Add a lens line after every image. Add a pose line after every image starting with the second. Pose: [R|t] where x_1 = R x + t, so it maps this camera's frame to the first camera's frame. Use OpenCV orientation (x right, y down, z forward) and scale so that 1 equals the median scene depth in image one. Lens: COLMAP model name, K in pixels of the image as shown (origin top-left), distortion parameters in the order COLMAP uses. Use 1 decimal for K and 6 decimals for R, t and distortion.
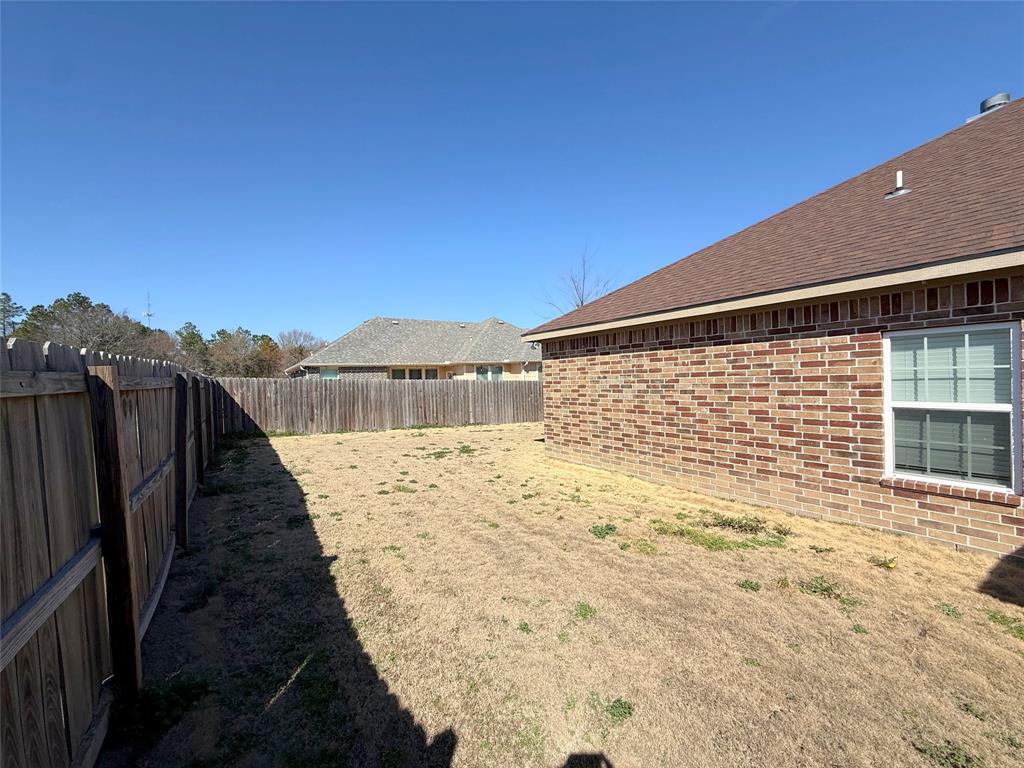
lens RADIAL K [[410.5, 0, 512.4], [0, 410.5, 391.0], [0, 0, 1]] dist [0.002266, -0.001209]
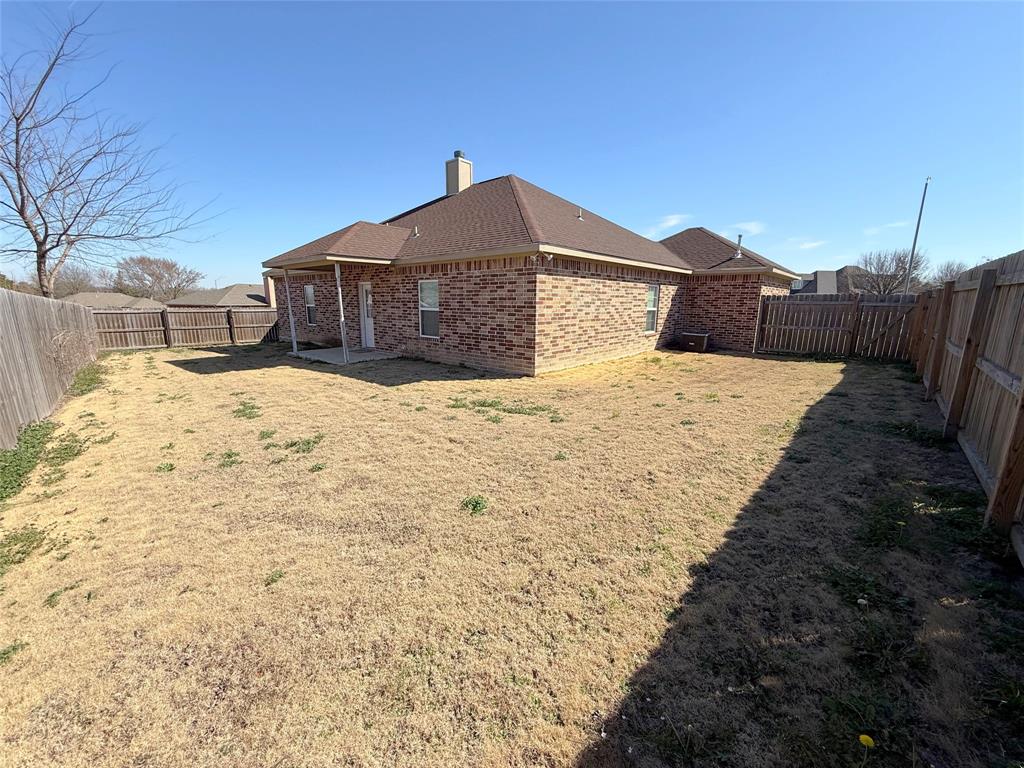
lens RADIAL K [[410.5, 0, 513.5], [0, 410.5, 386.5], [0, 0, 1]] dist [0.002266, -0.001209]
pose [[-0.256947, -0.189762, 0.947612, -0.953854], [0.012399, 0.979805, 0.199571, -0.013119], [-0.966346, 0.063028, -0.249405, 1.464777]]
